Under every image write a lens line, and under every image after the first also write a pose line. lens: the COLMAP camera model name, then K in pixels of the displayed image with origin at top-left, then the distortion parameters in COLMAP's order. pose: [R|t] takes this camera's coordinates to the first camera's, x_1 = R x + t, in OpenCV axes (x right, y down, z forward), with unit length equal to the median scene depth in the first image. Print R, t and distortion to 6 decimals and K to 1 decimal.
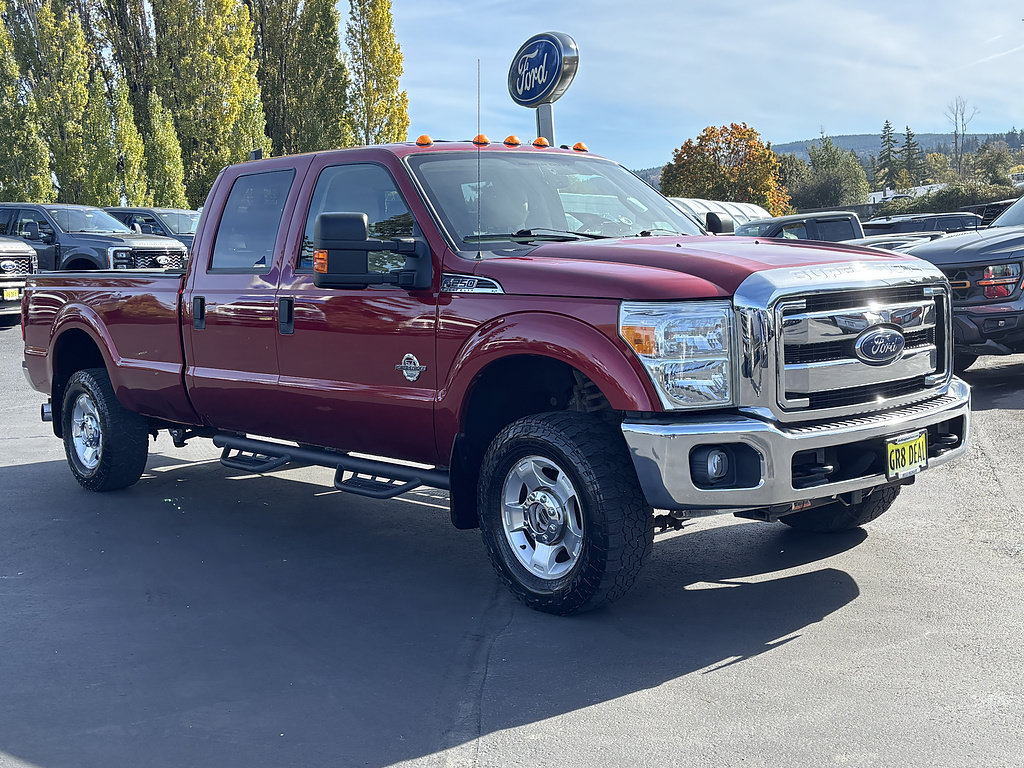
lens RADIAL K [[1242.8, 0, 512.0], [0, 1242.8, 384.0], [0, 0, 1]] dist [0.099885, 0.000904]
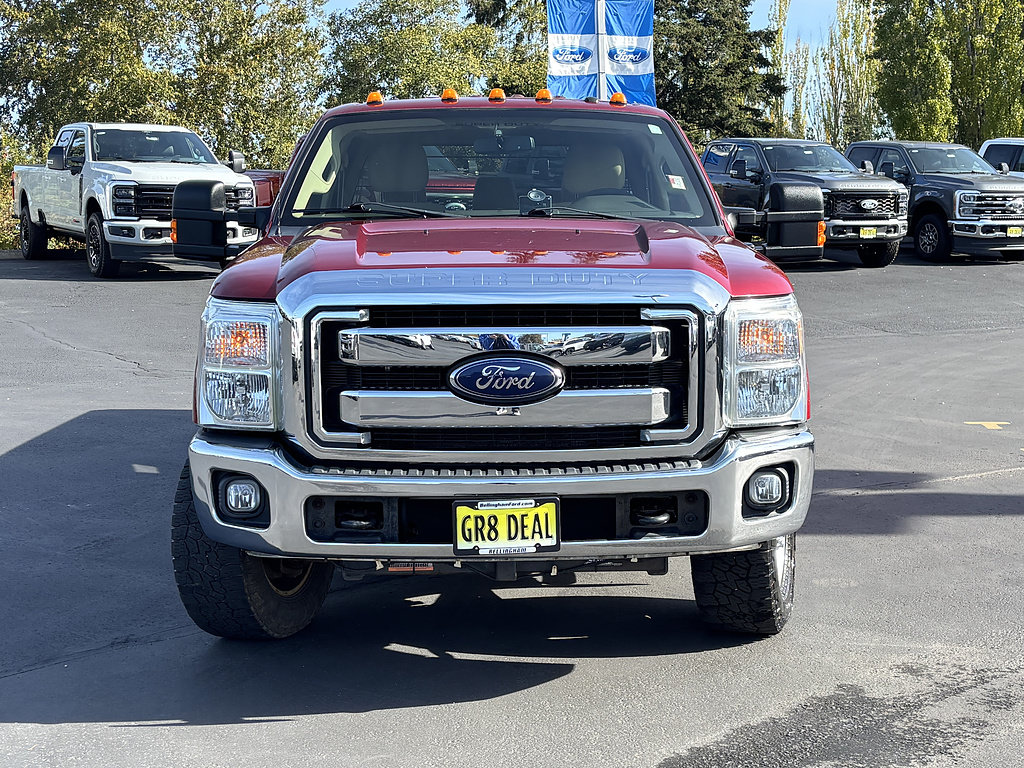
lens RADIAL K [[1462.8, 0, 512.0], [0, 1462.8, 384.0], [0, 0, 1]] dist [0.250336, -0.994751]
pose [[0.768297, 0.110624, -0.630461, 0.806215], [-0.092130, 0.993808, 0.062106, -0.078305], [0.633428, 0.010368, 0.773732, 0.296007]]
